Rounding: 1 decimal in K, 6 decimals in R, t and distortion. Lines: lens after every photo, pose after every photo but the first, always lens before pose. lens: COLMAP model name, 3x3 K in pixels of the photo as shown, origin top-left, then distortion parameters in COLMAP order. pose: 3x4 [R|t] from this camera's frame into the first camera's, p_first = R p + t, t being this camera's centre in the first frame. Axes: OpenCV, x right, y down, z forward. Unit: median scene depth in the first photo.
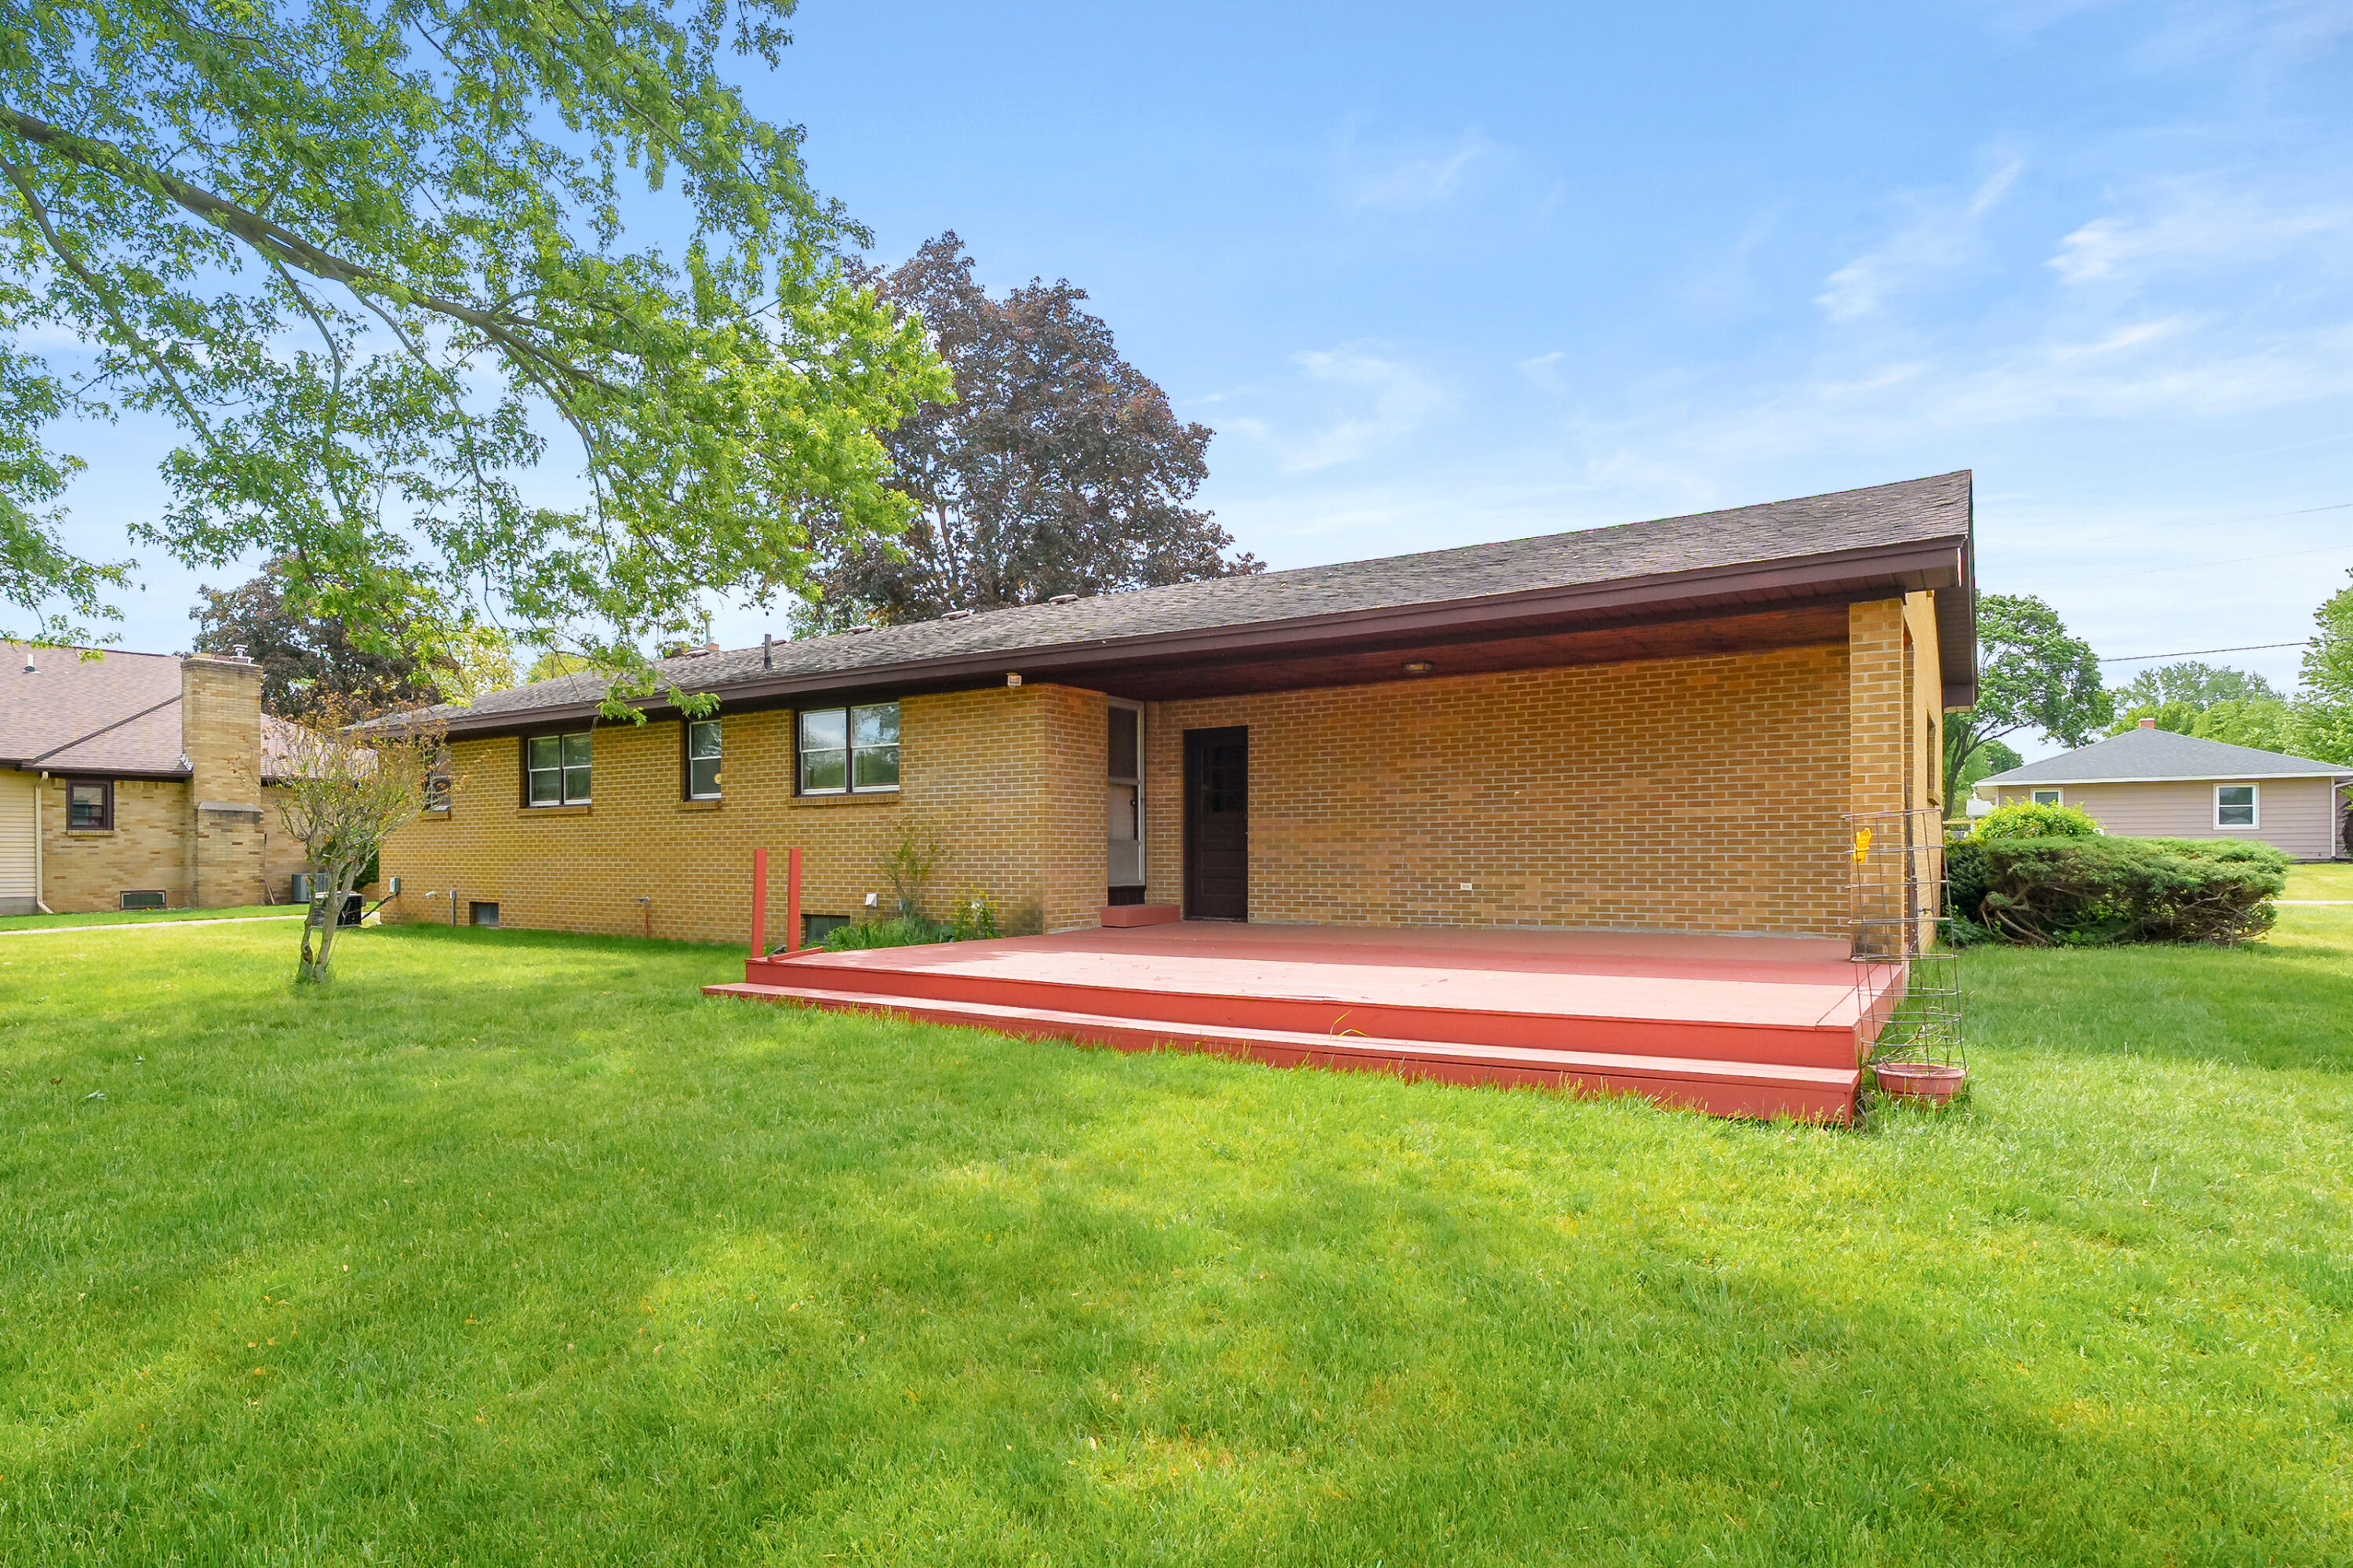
lens RADIAL K [[1155.6, 0, 1157.2], [0, 1155.6, 855.0], [0, 0, 1]] dist [-0.002459, -0.000309]
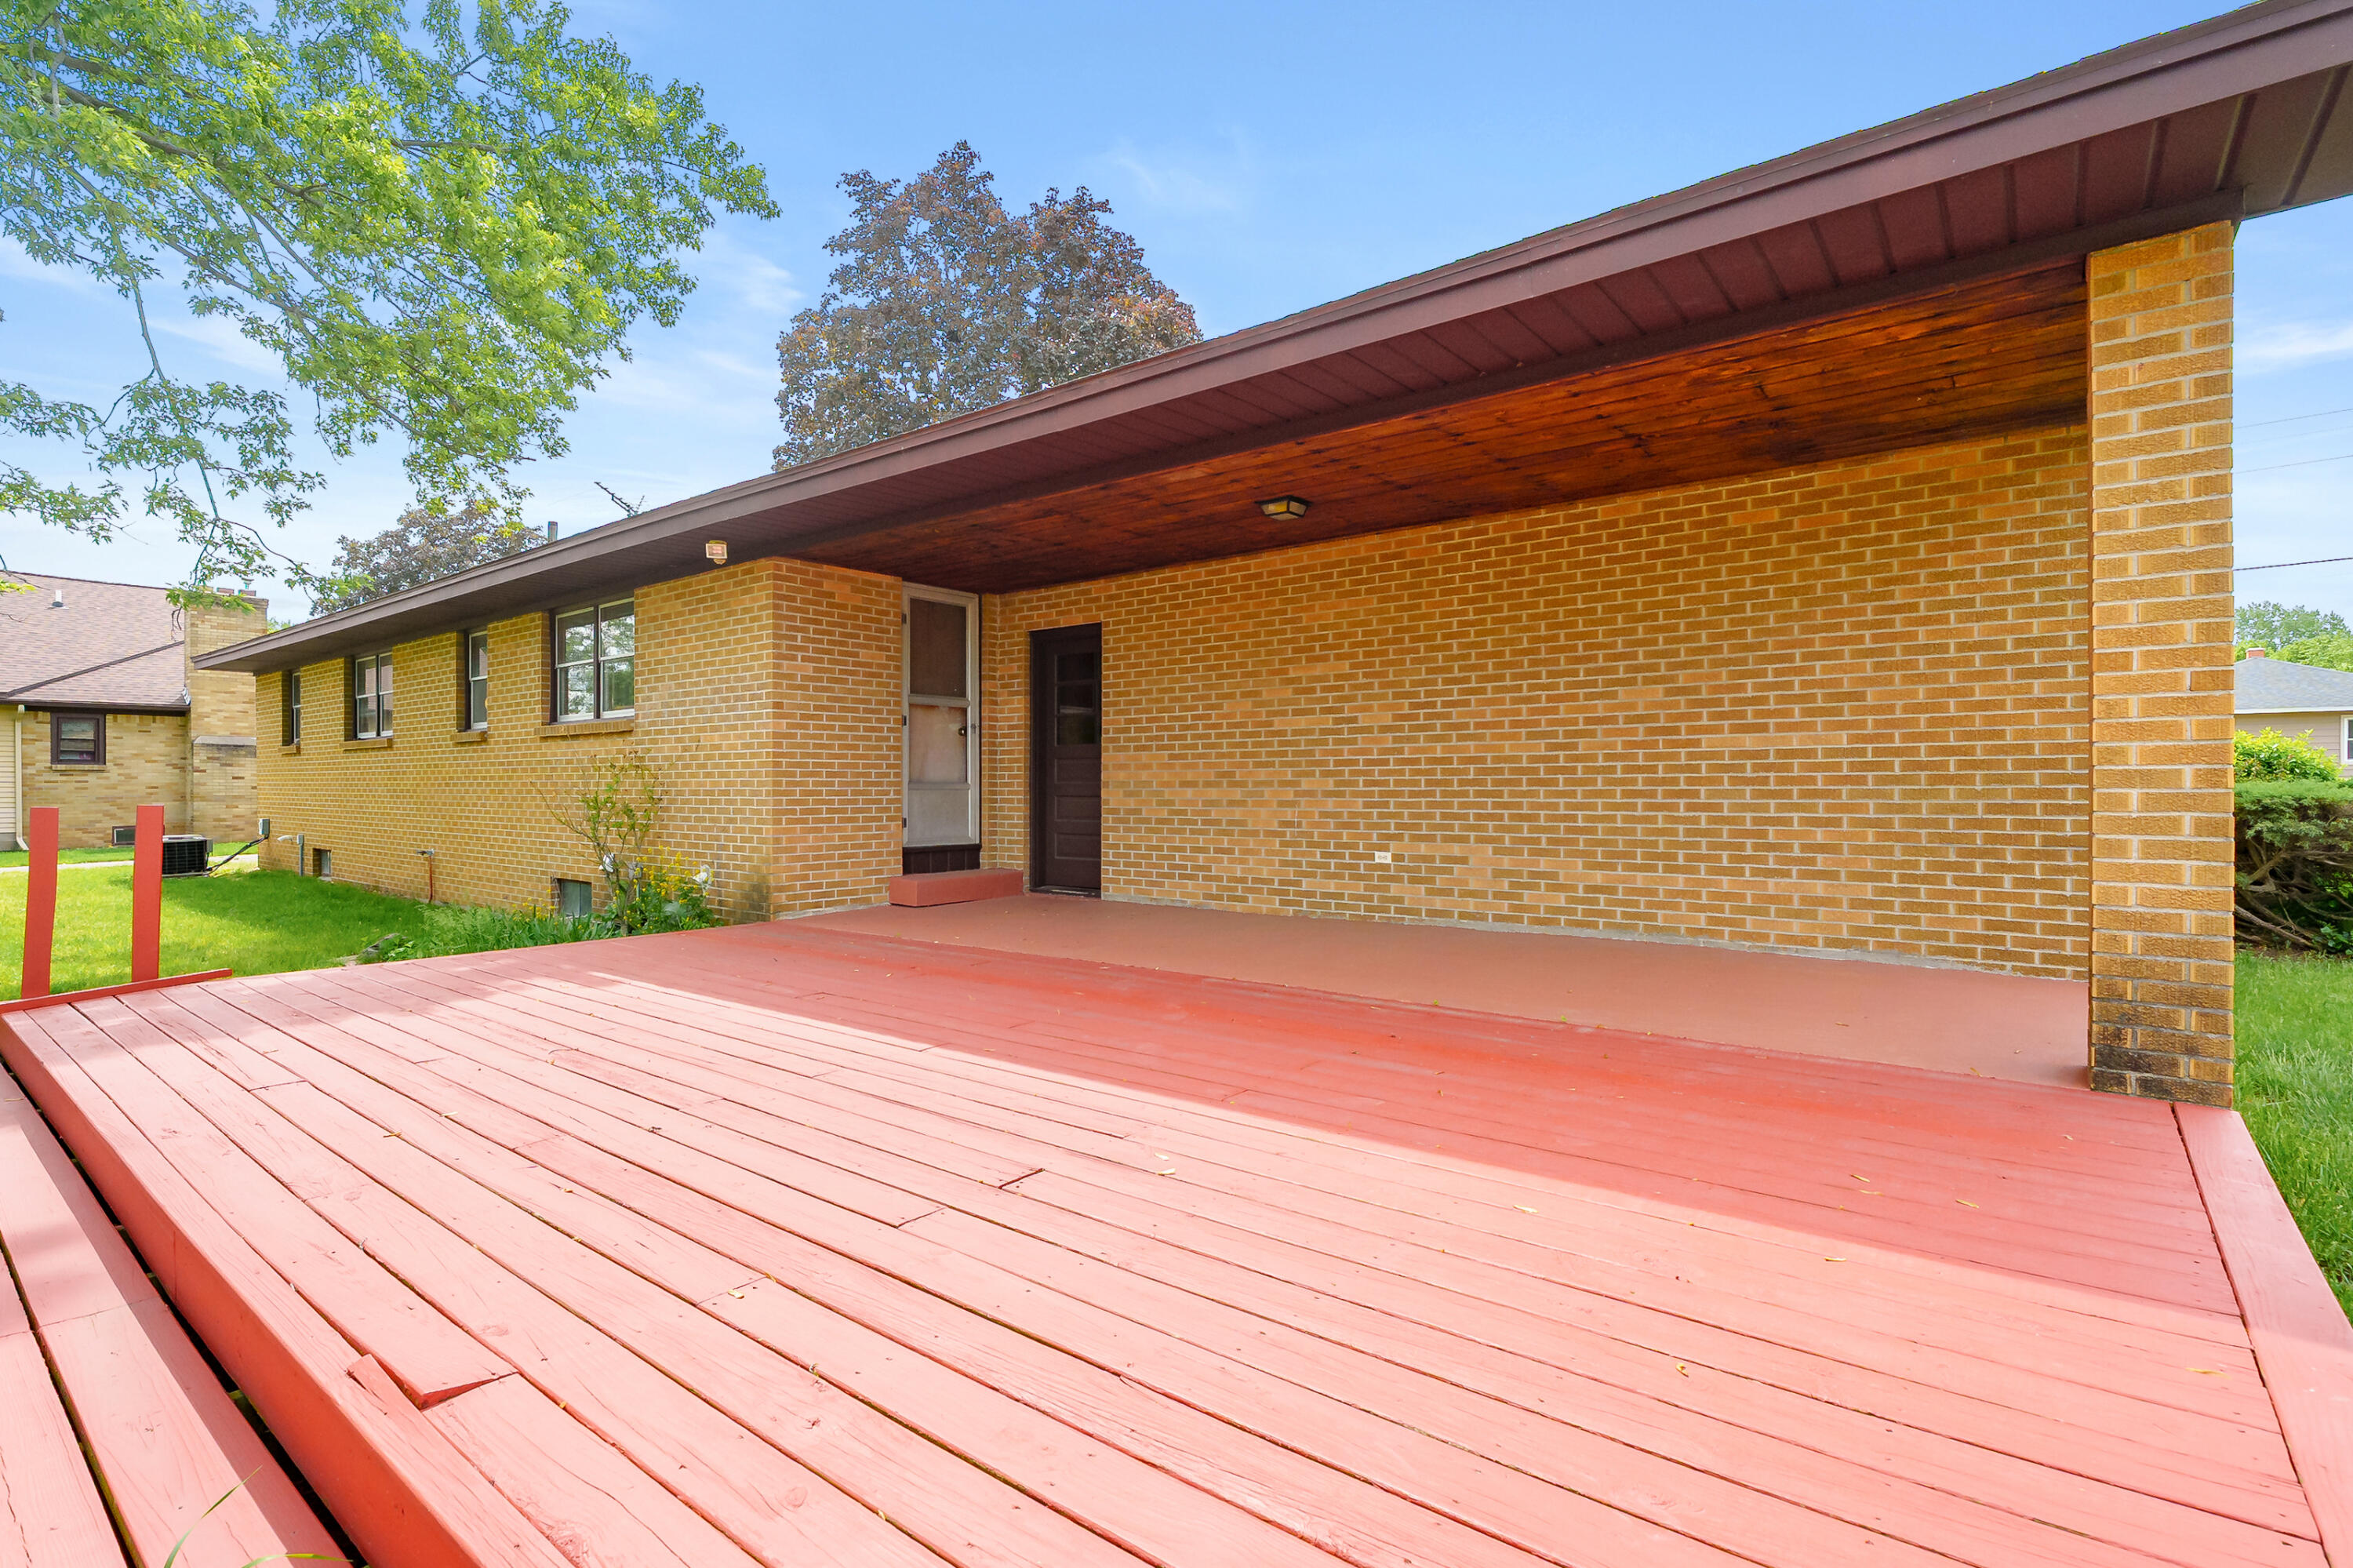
lens RADIAL K [[1078.5, 0, 1178.2], [0, 1078.5, 785.2], [0, 0, 1]] dist [-0.000984, -0.001381]
pose [[0.997860, 0.001815, -0.065356, 0.184129], [-0.001902, 0.999997, -0.001269, -0.011935], [0.065354, 0.001391, 0.997861, 0.370339]]
